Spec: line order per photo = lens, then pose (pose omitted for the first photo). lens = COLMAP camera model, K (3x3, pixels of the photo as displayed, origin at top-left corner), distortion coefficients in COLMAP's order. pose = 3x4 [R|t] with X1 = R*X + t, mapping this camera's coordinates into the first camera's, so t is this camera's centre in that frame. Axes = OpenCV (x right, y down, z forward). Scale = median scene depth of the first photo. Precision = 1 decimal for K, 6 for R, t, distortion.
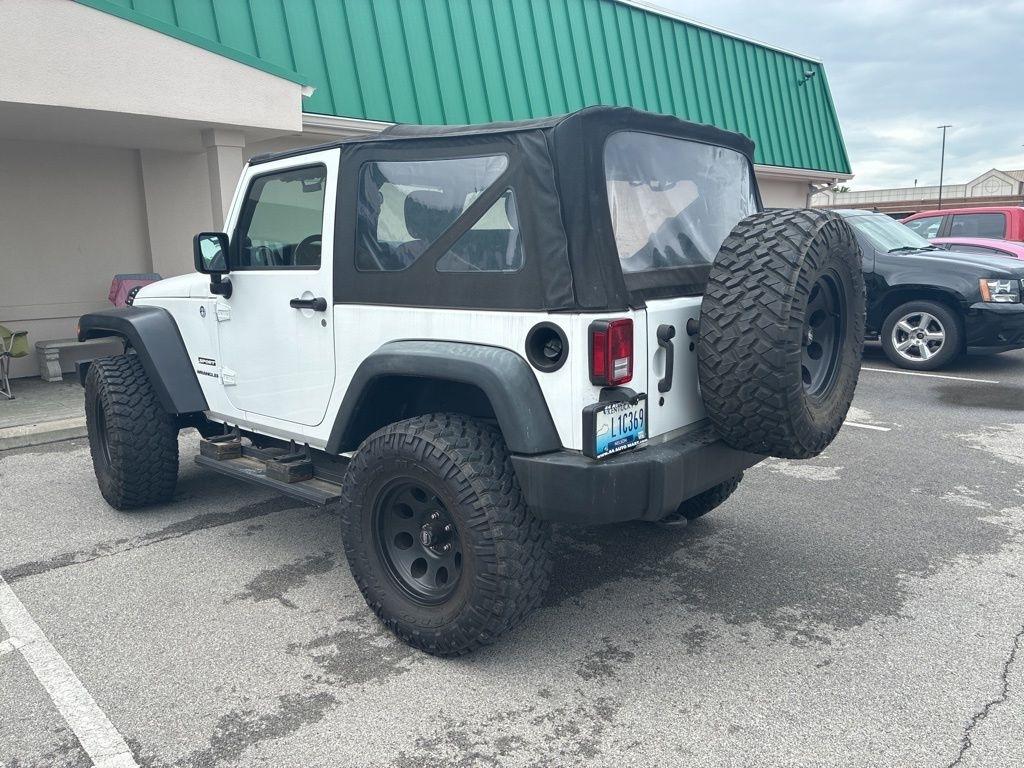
lens RADIAL K [[778.4, 0, 512.0], [0, 778.4, 384.0], [0, 0, 1]] dist [0.057796, -0.050943]
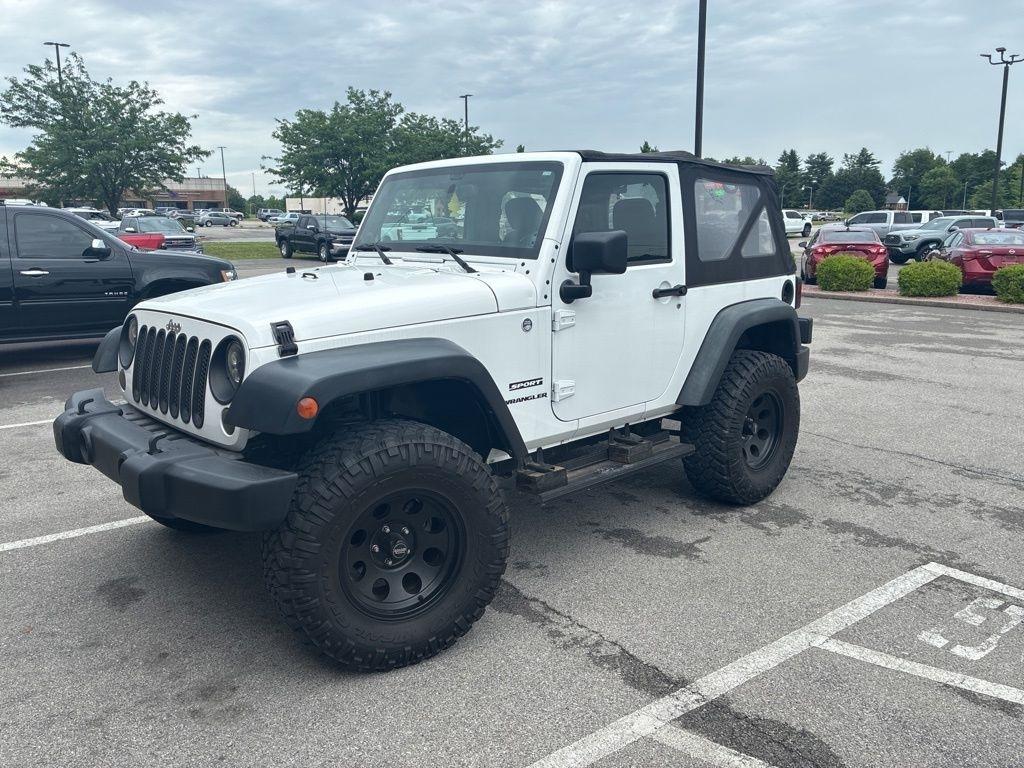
lens RADIAL K [[770.4, 0, 497.1], [0, 770.4, 387.1], [0, 0, 1]] dist [0.106553, -0.134254]
pose [[0.110425, -0.184040, 0.976696, -1.481227], [0.184945, 0.969347, 0.161745, -0.203764], [-0.976525, 0.162774, 0.141077, 1.130219]]
